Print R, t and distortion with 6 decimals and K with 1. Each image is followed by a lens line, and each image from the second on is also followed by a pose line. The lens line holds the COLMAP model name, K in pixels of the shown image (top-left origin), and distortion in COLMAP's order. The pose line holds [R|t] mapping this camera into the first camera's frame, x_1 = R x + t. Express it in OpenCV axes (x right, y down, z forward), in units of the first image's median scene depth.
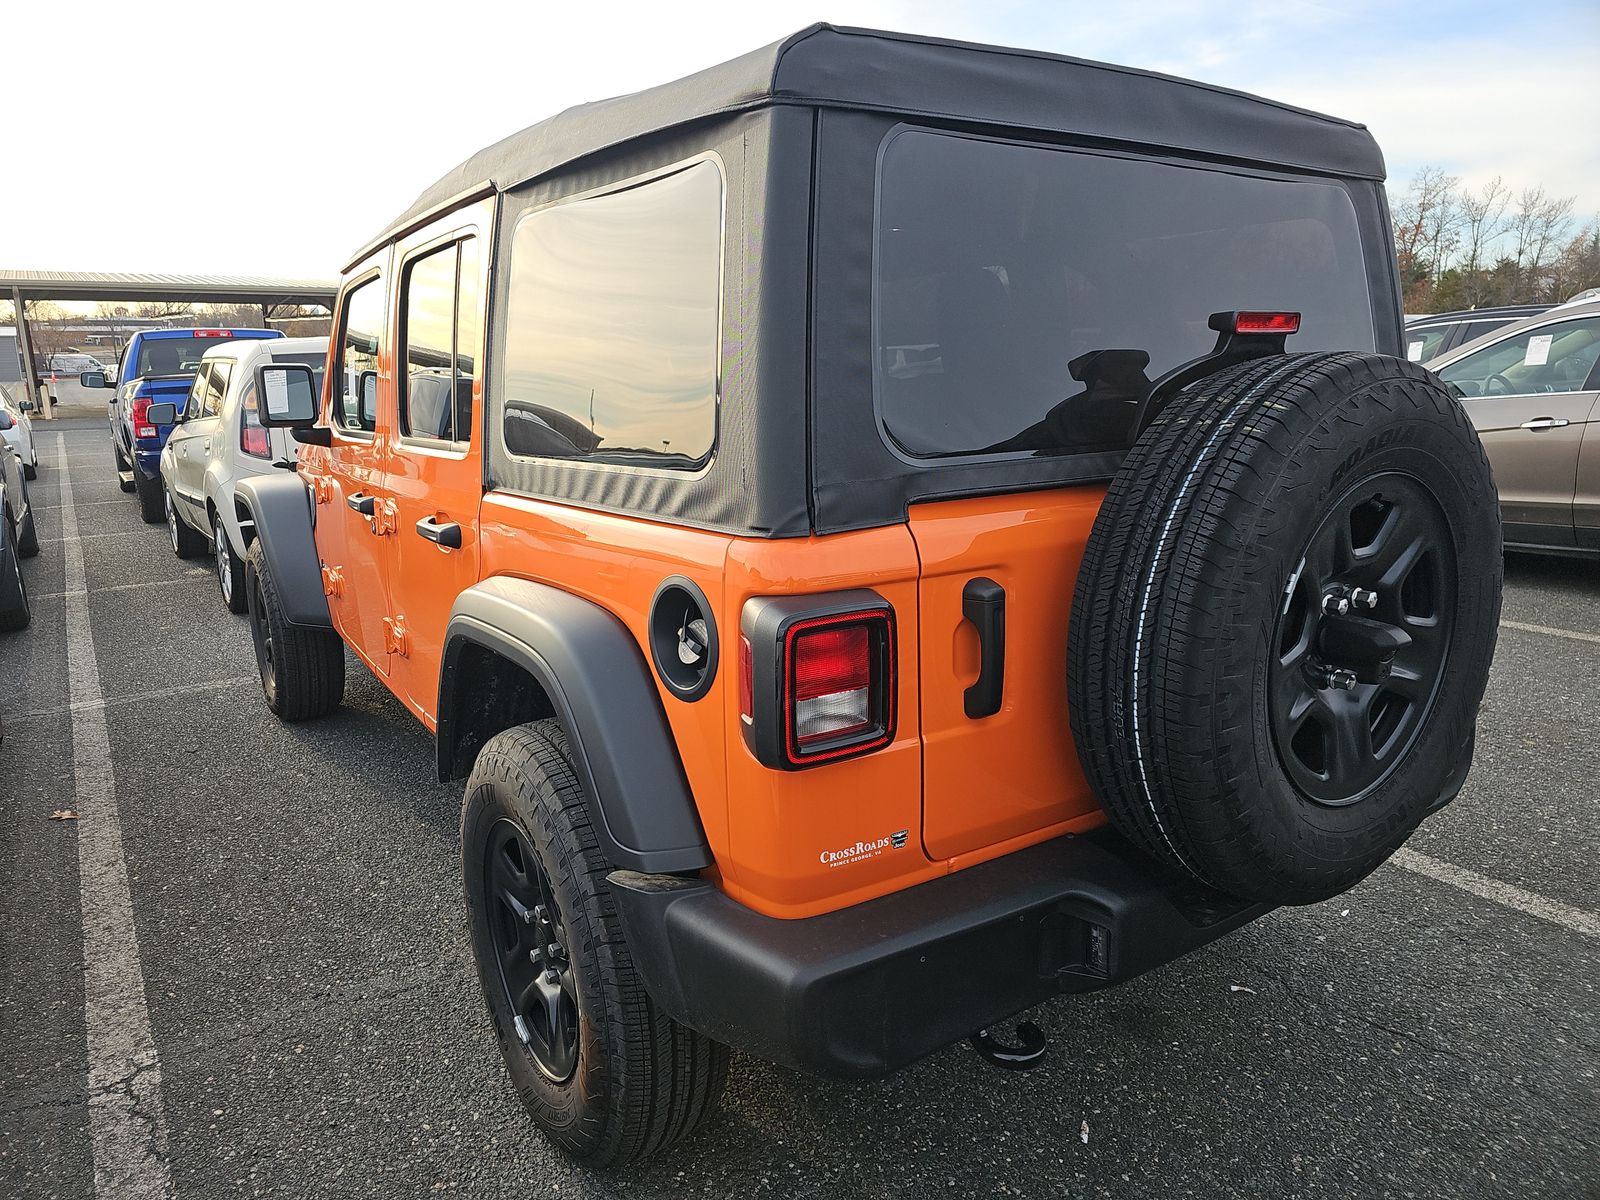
lens RADIAL K [[1035.9, 0, 790.0], [0, 1035.9, 591.0], [0, 0, 1]] dist [0.050011, -0.049221]
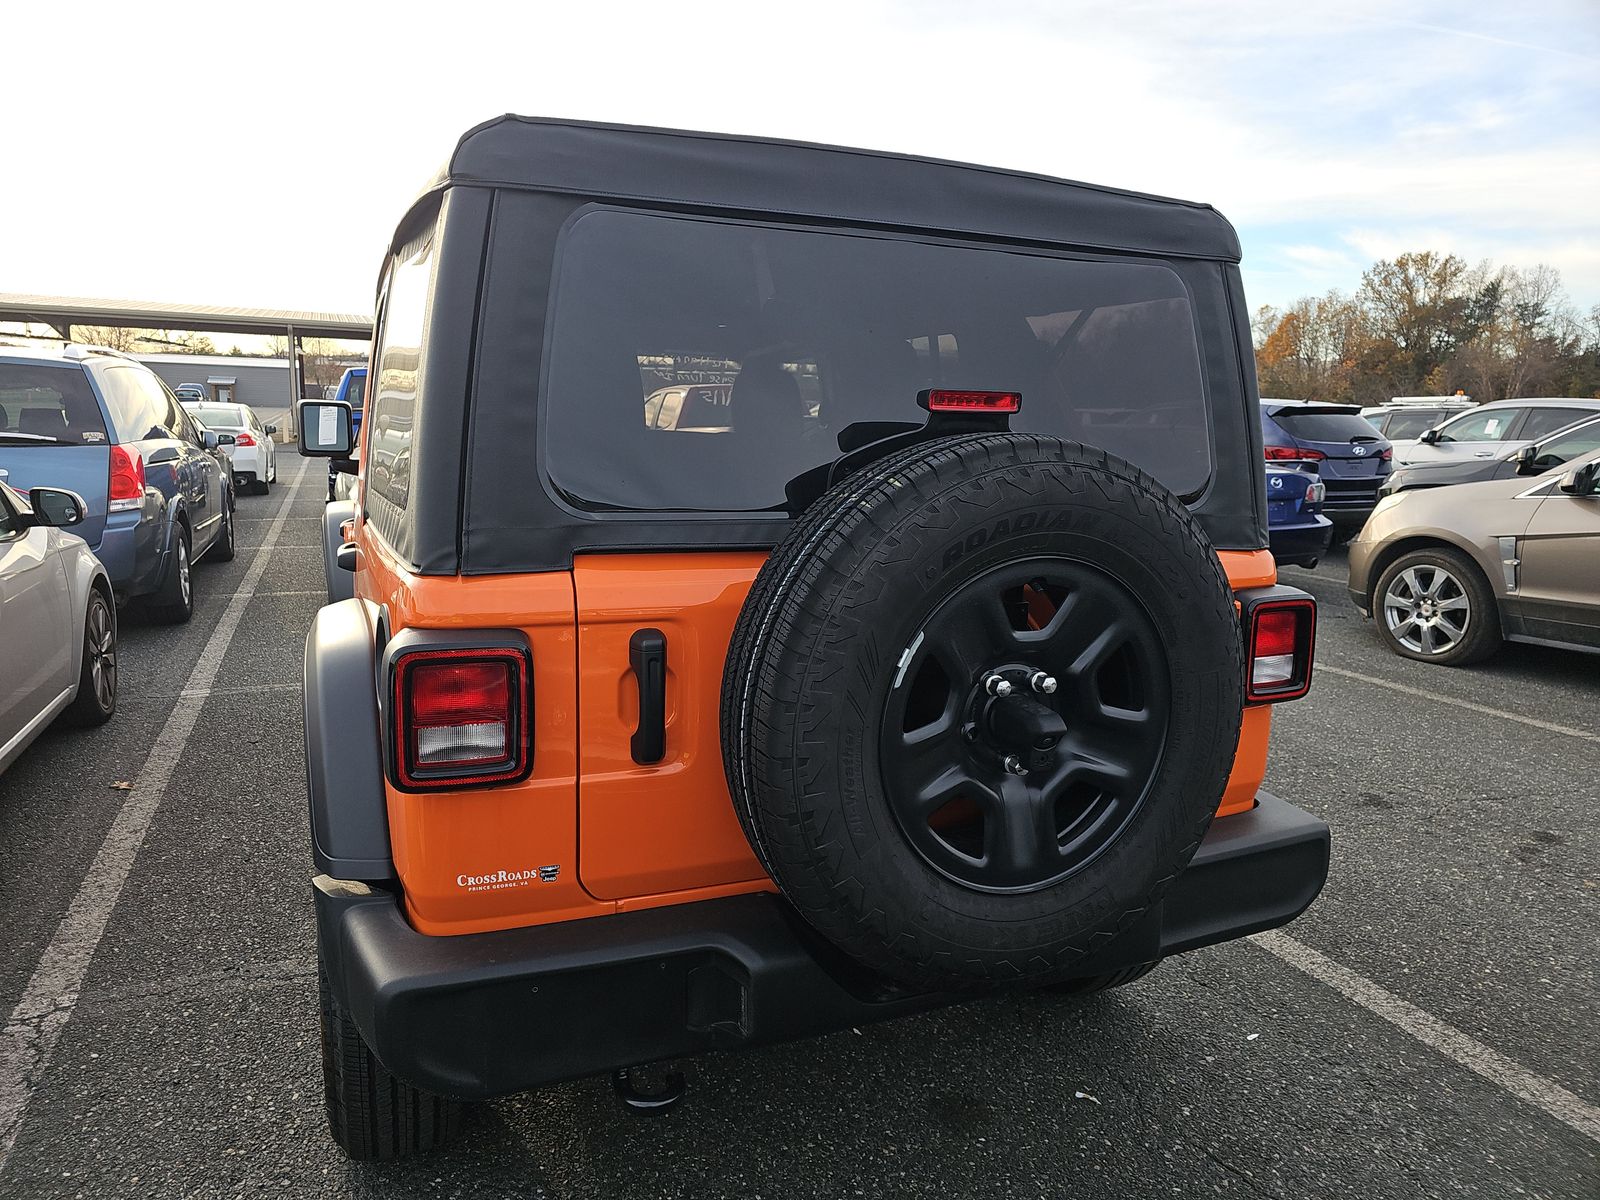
lens RADIAL K [[1035.9, 0, 789.2], [0, 1035.9, 590.3], [0, 0, 1]] dist [0.050011, -0.049221]
pose [[0.980973, 0.074878, -0.179125, 0.459547], [-0.084013, 0.995495, -0.043955, -0.015998], [0.175026, 0.058168, 0.982844, -0.002259]]
